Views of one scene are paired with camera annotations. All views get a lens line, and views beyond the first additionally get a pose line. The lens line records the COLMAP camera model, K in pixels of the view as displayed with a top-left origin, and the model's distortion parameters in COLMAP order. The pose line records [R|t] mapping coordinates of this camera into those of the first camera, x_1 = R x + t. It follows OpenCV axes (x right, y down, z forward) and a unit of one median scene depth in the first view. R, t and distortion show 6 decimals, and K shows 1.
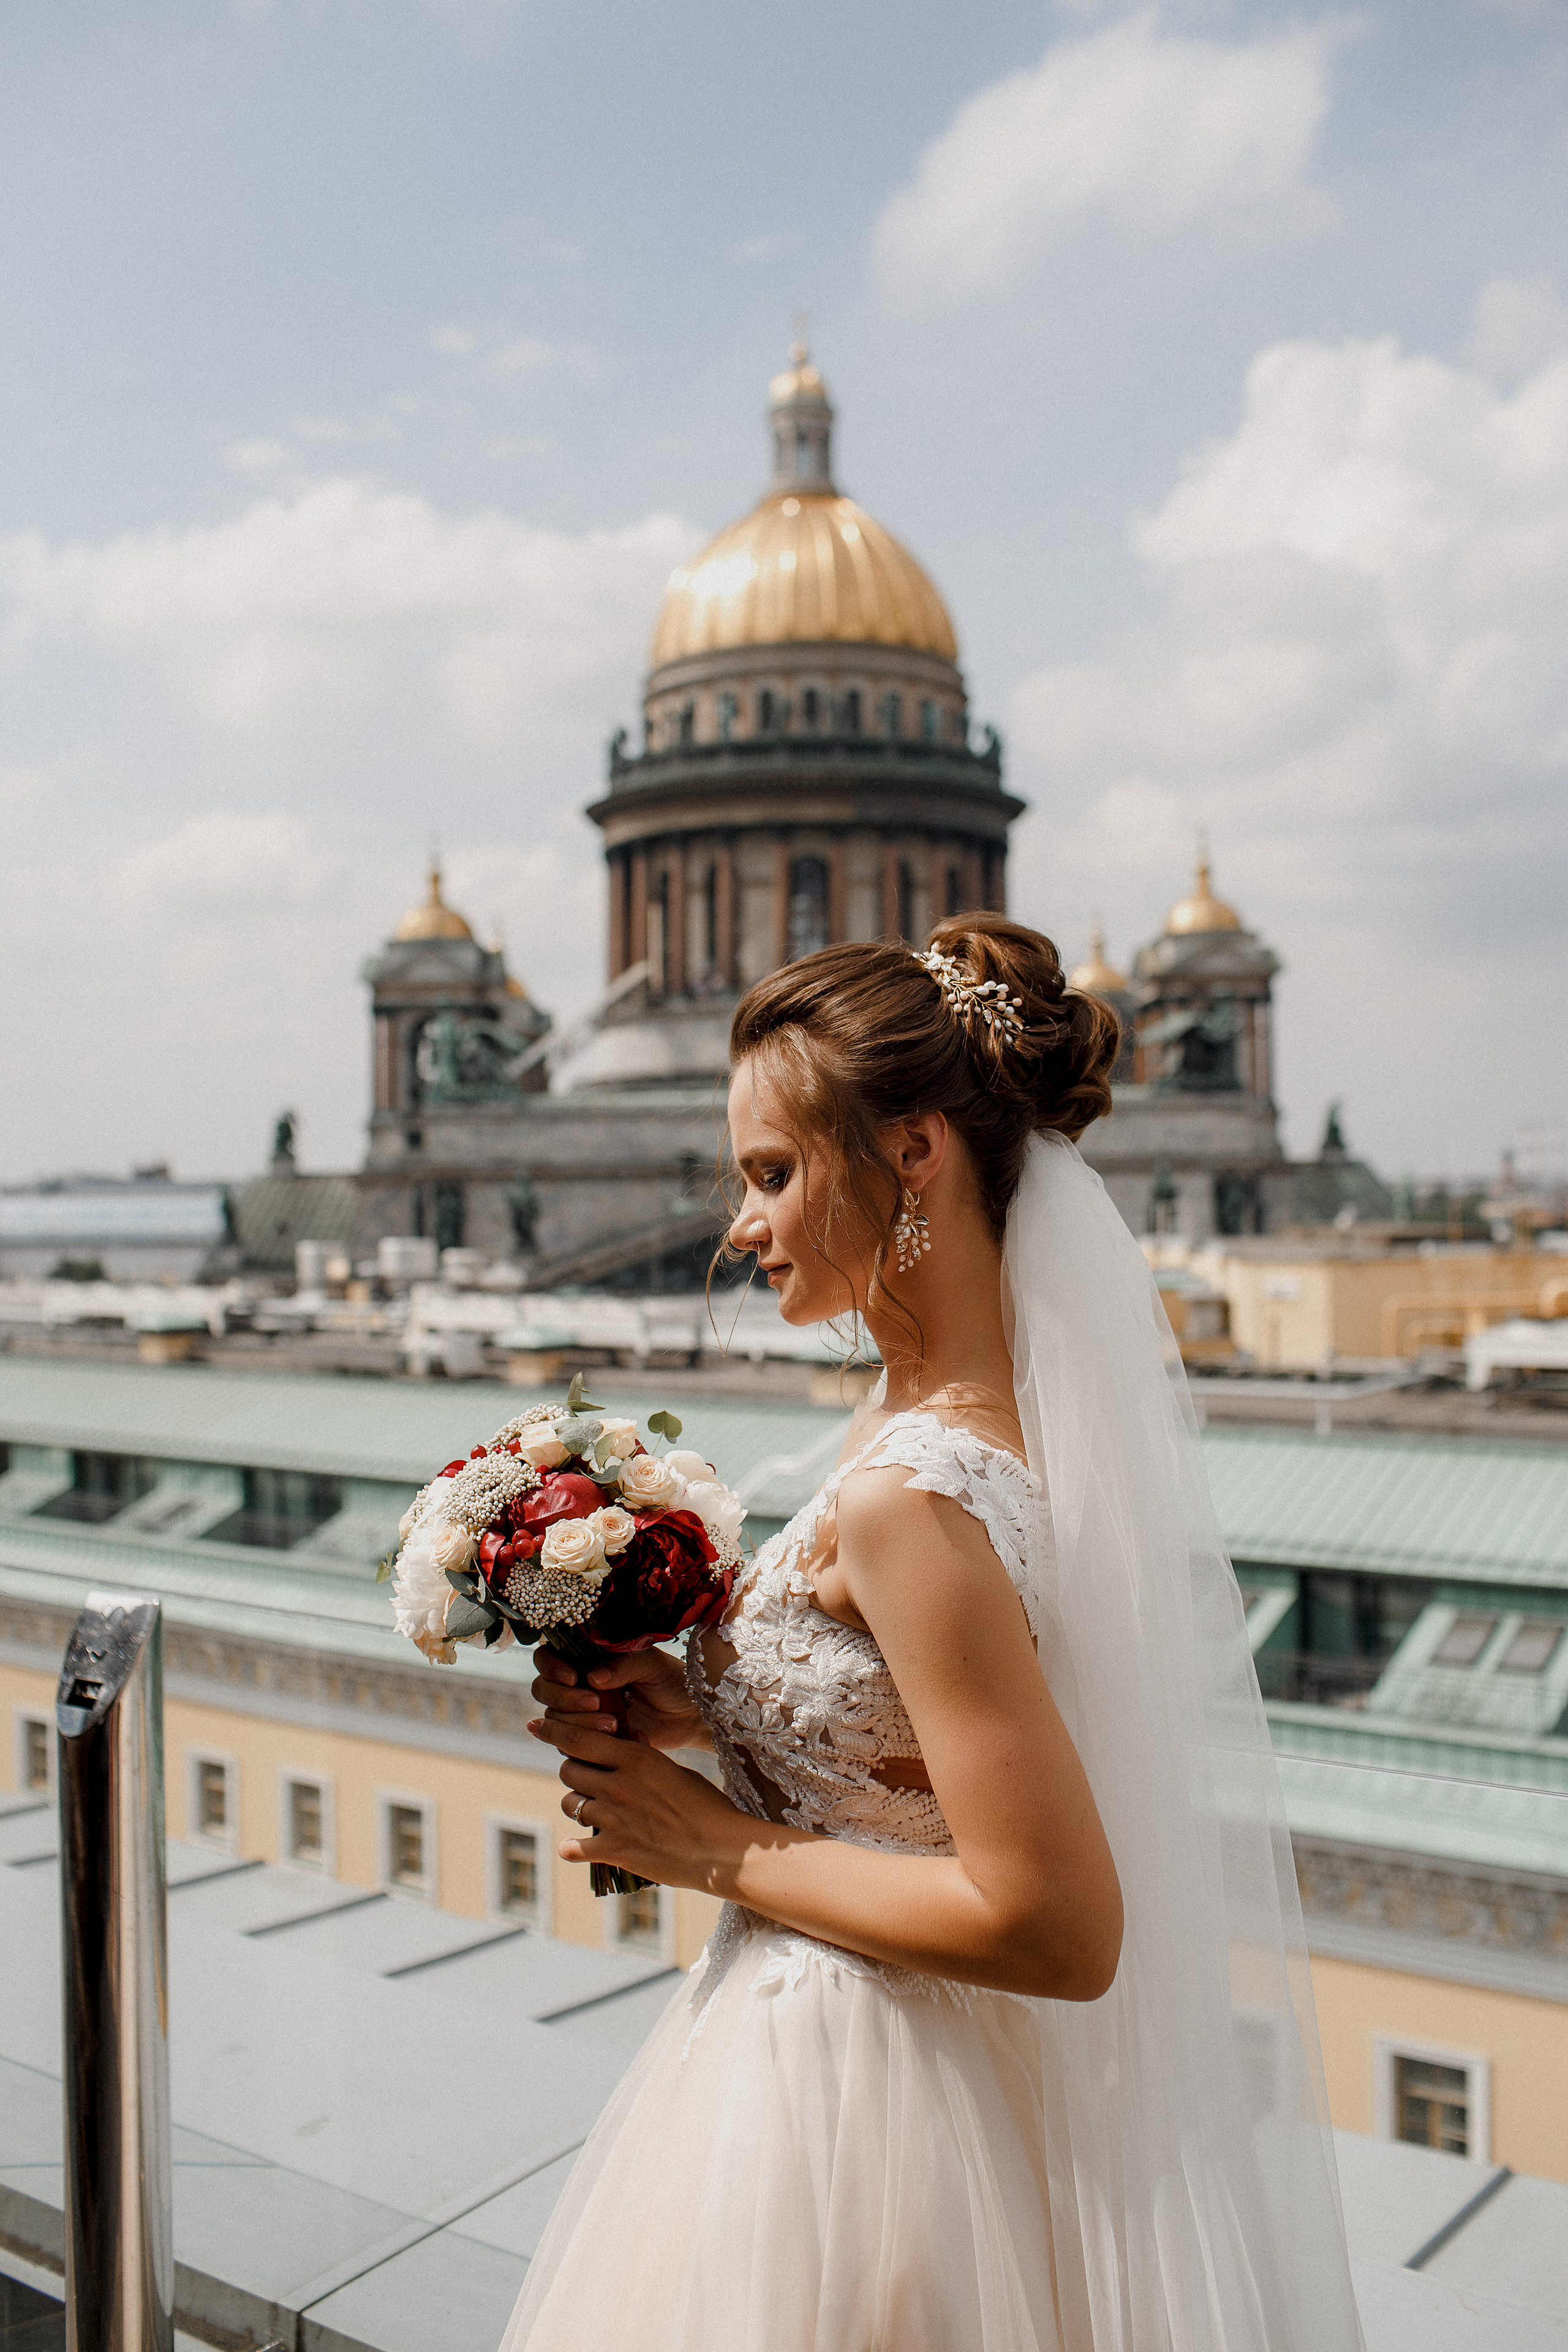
lens RADIAL K [[2297.1, 0, 771.3], [0, 2297.1, 1184.5], [0, 0, 1]] dist [-0.103549, 0.125497]
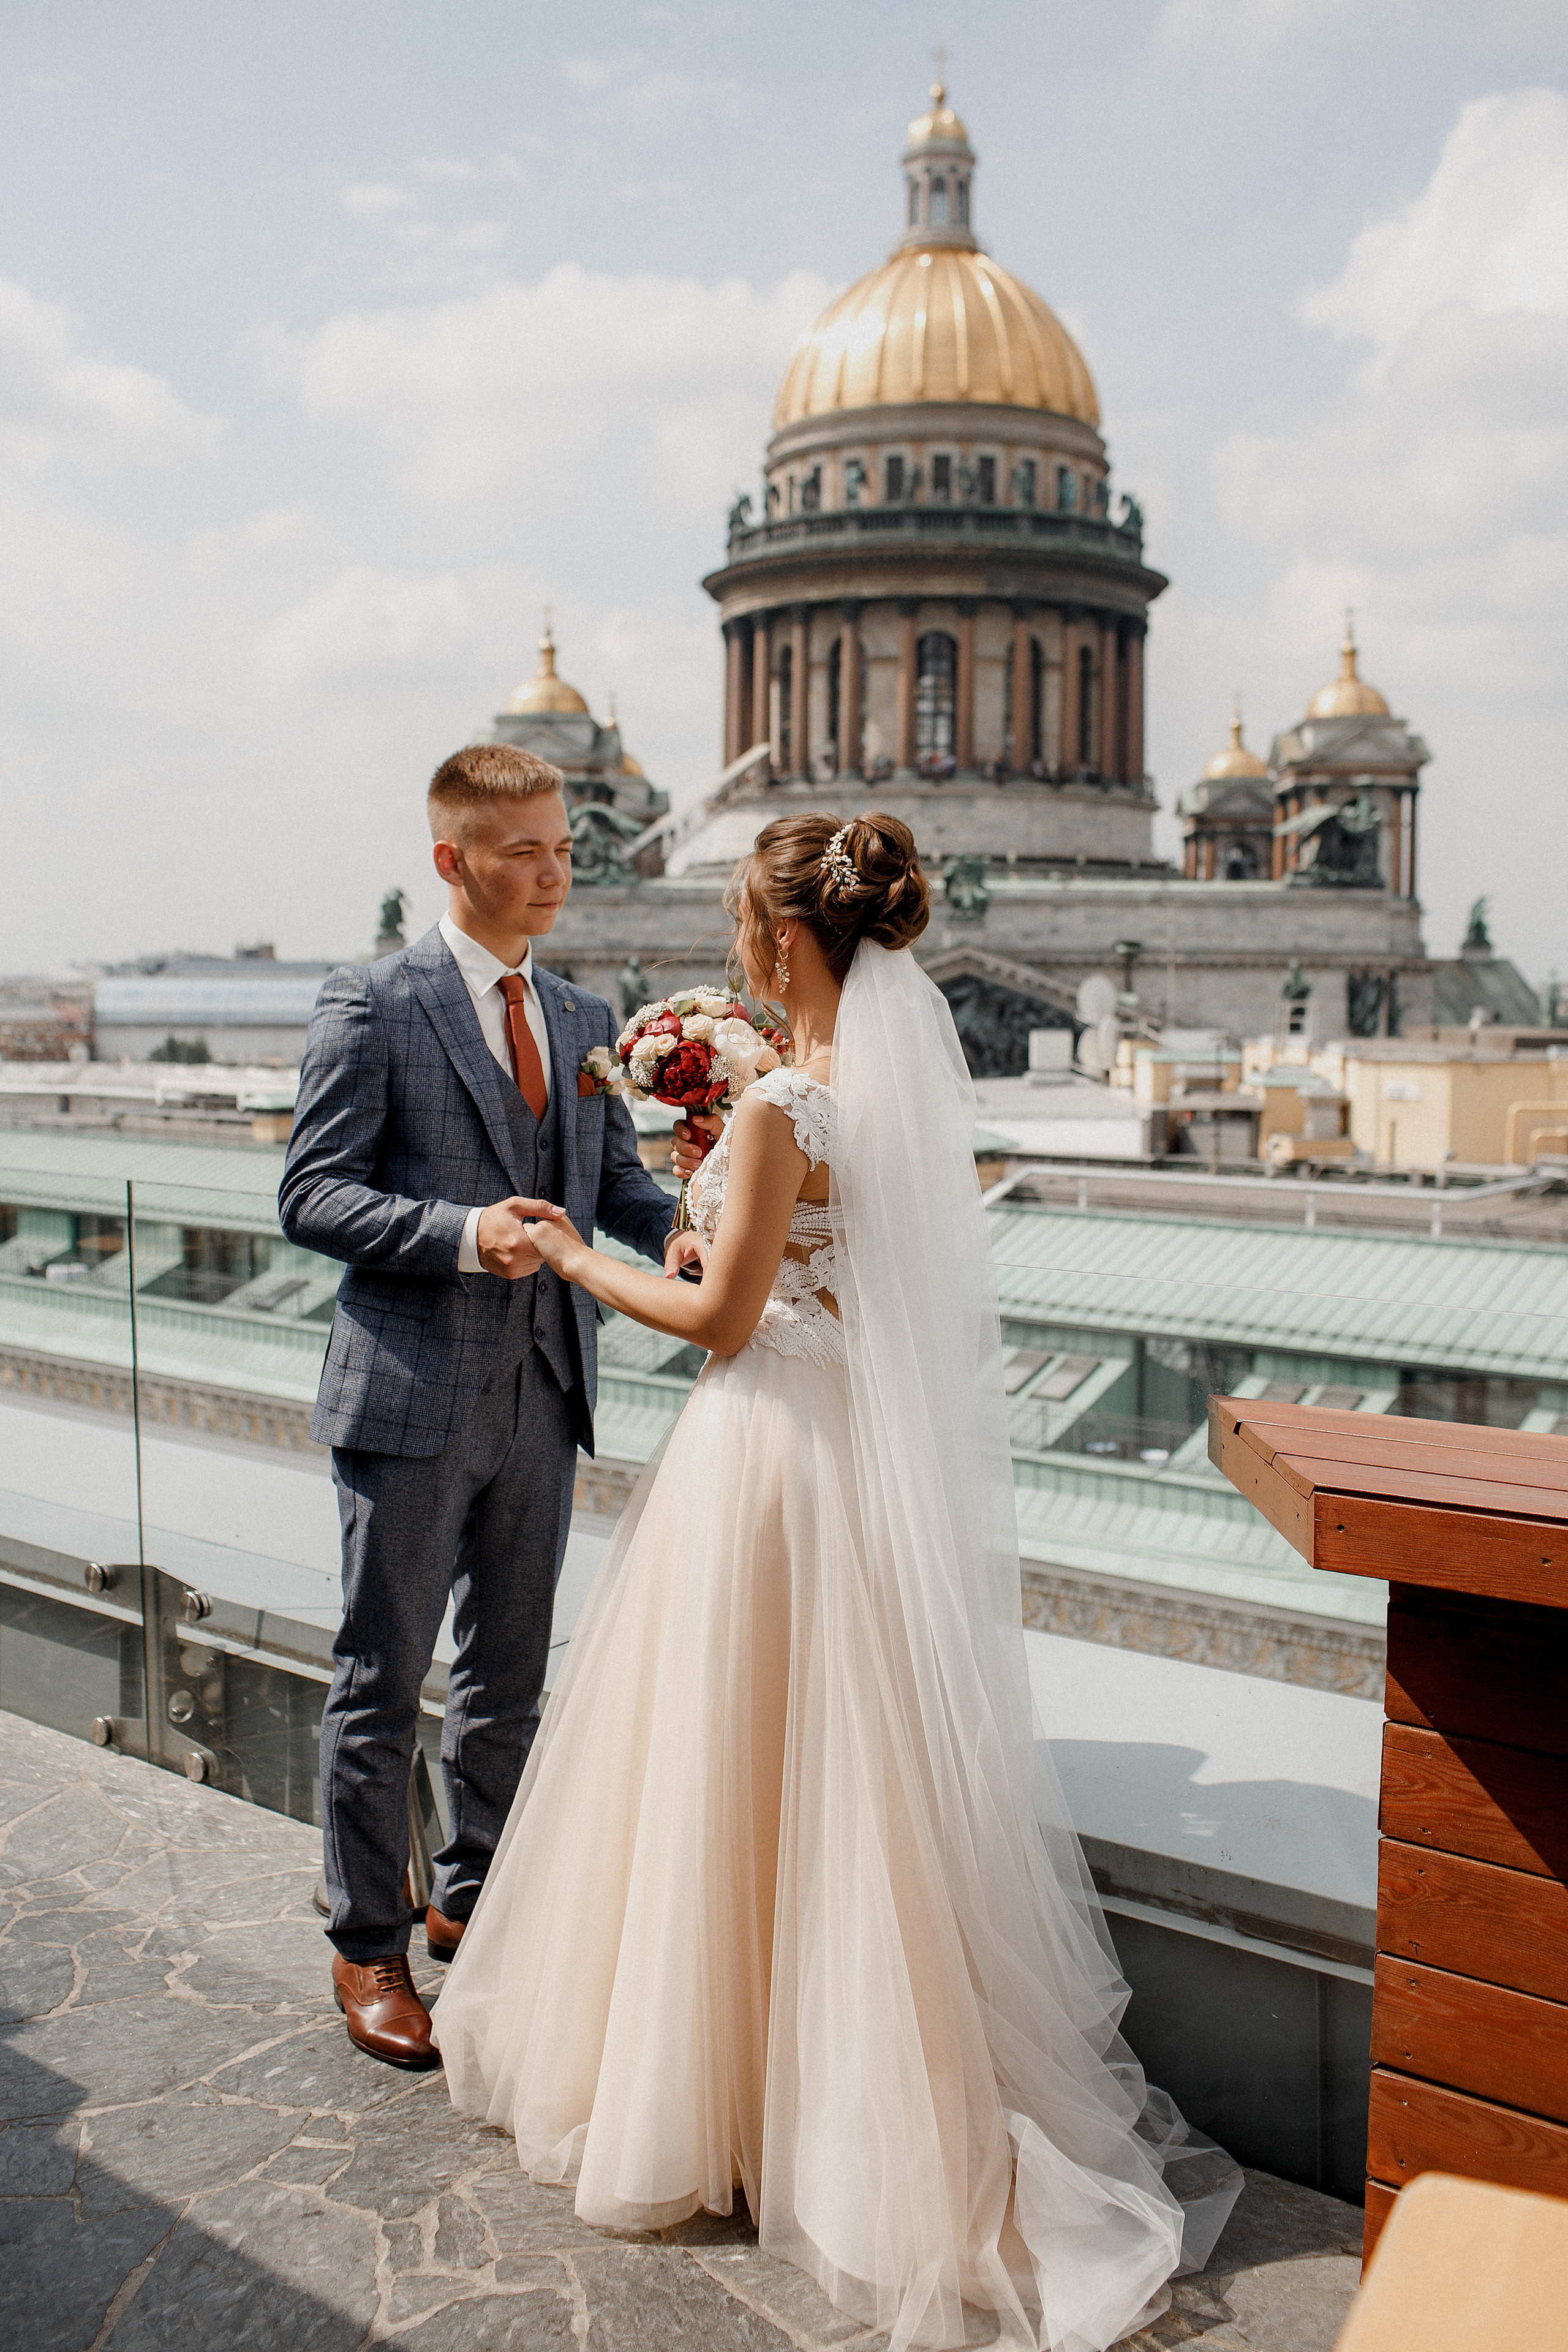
lens RADIAL K [[2377.7, 0, 762.3], [0, 2377.7, 1186.2], [0, 0, 1]] dist [-0.106001, 0.140995]
pose [[0.998382, 0.021921, -0.052463, 0.000907], [-0.017164, 0.995842, 0.089465, 0.000263], [0.054206, -0.088420, 0.994607, -0.010435]]
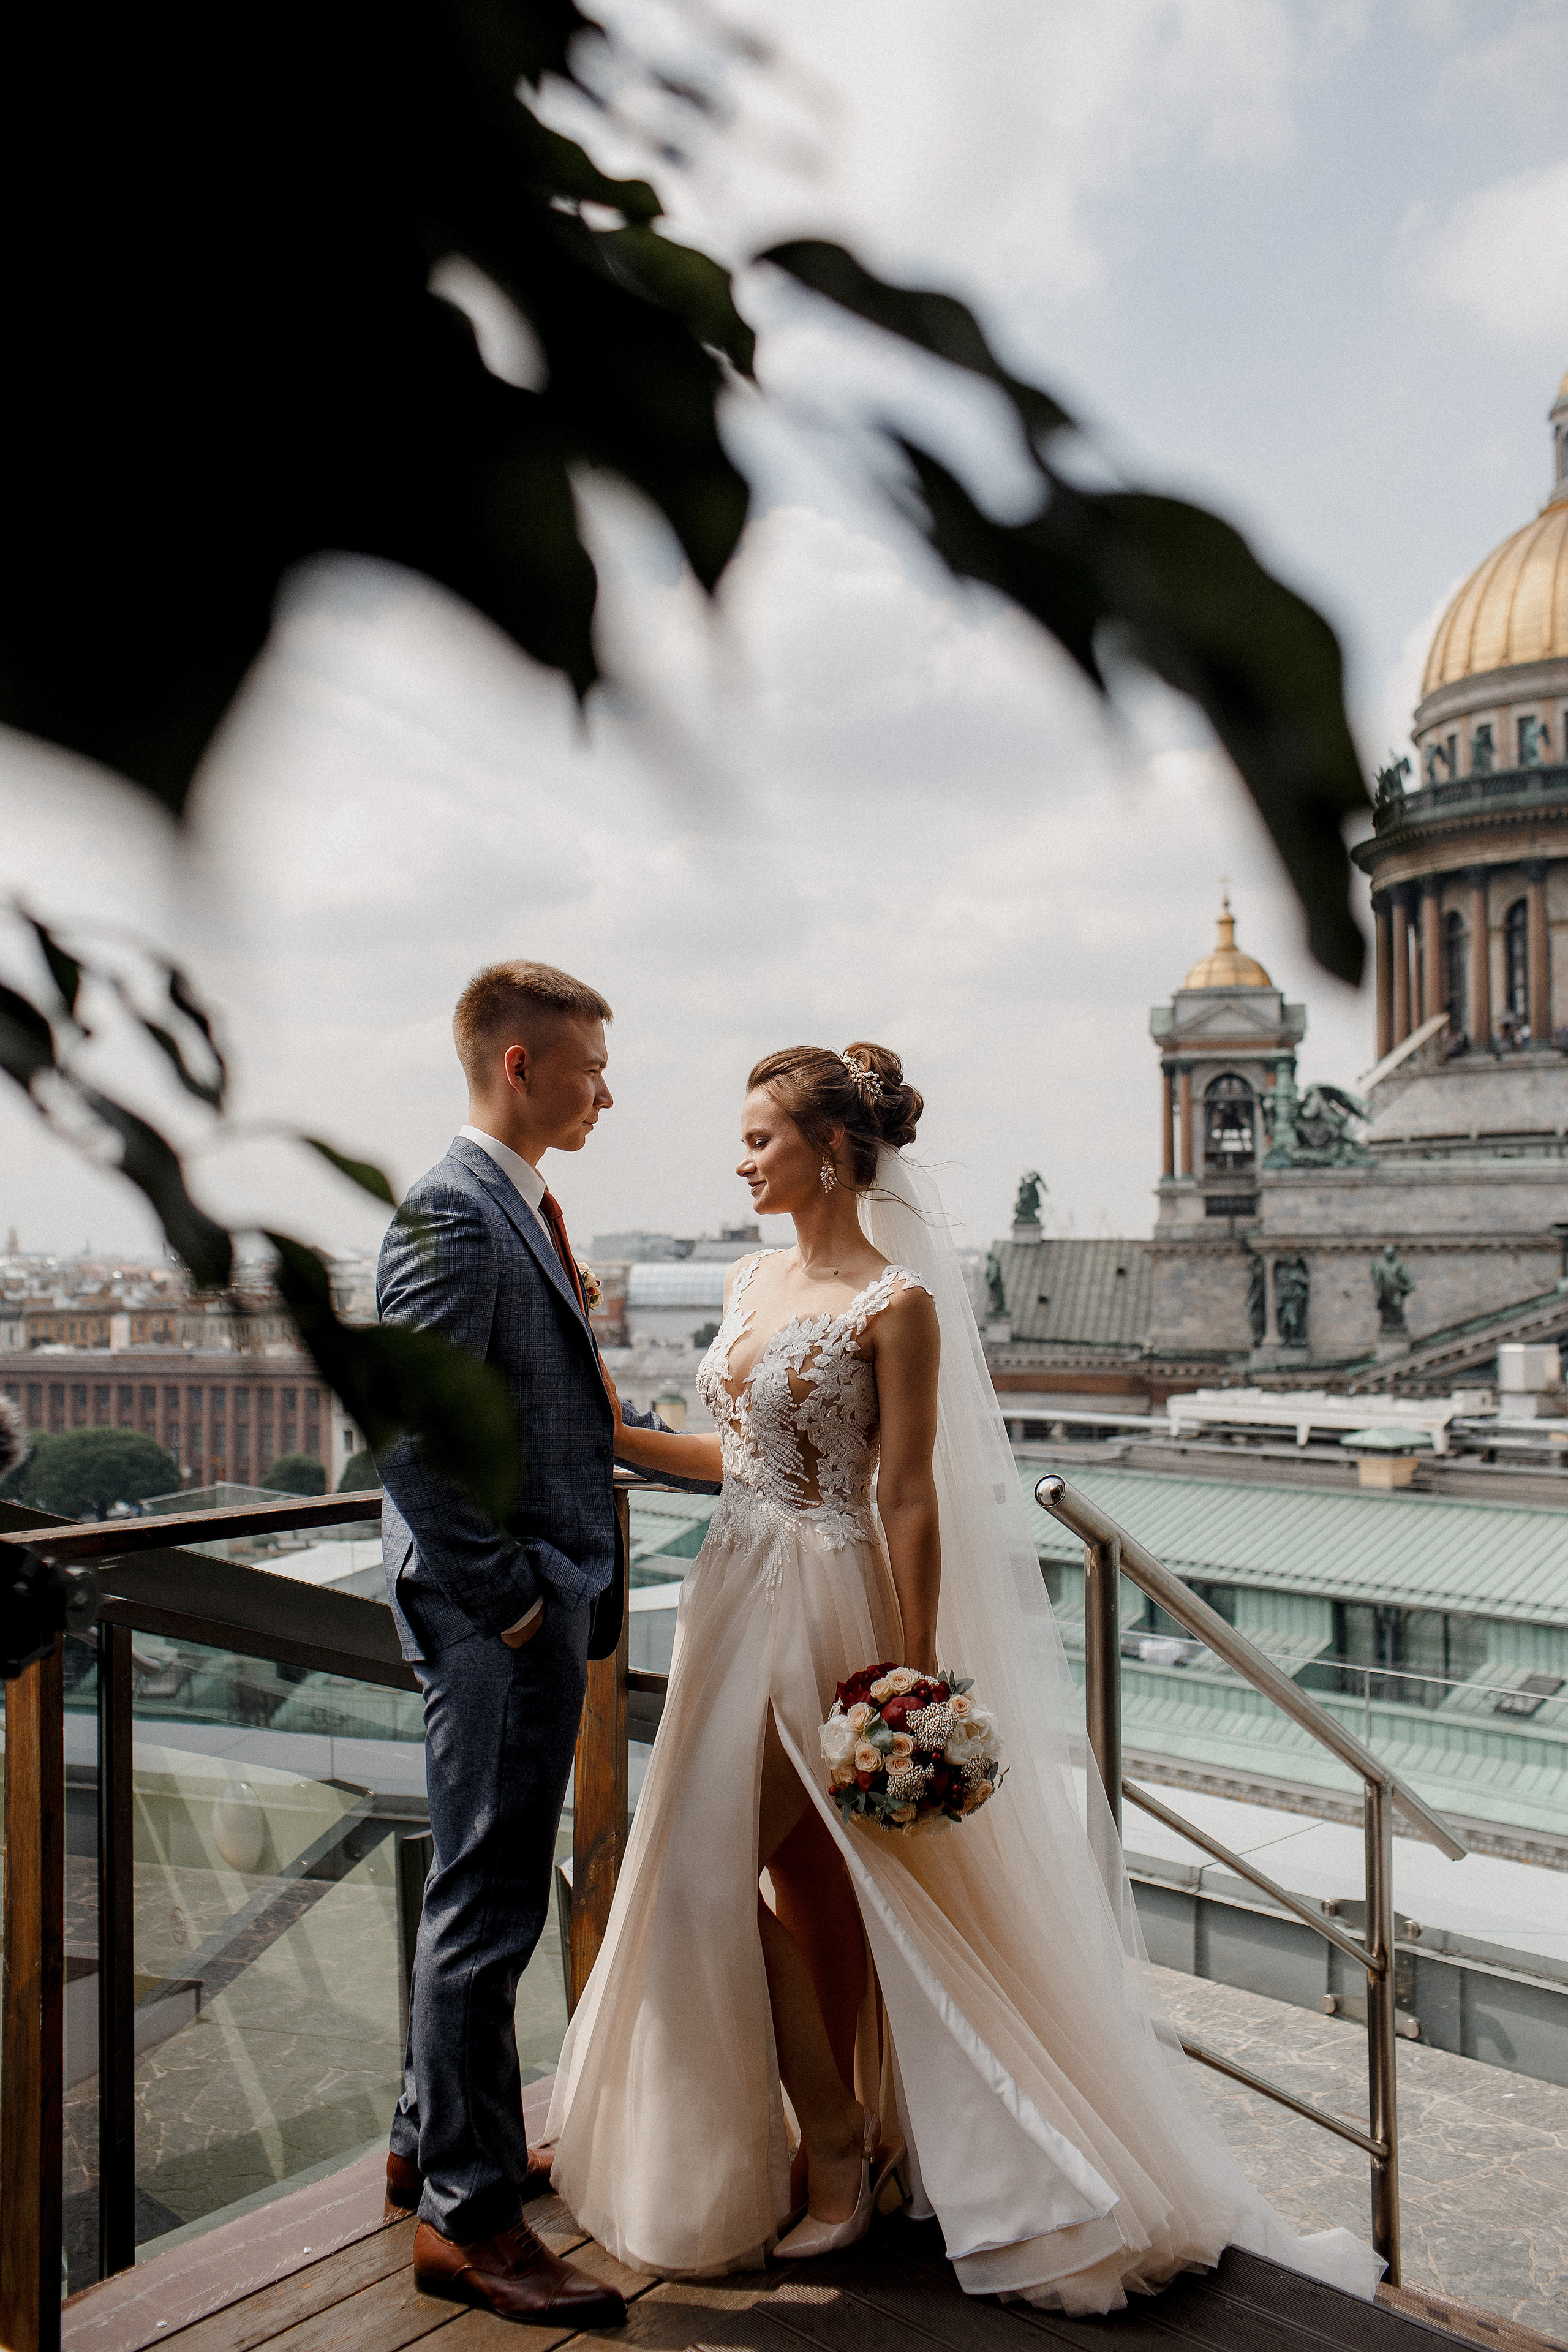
lens RADIAL K [[2305.5, 0, 771.7], [0, 2305.5, 1180.4], [0, 0, 1]] dist [-0.103663, 0.121927]
pose [[0.975970, -0.000502, -0.217905, -0.143174], [-0.005642, 0.999604, -0.027575, -0.004120], [0.217833, 0.028141, 0.975580, 0.070148]]
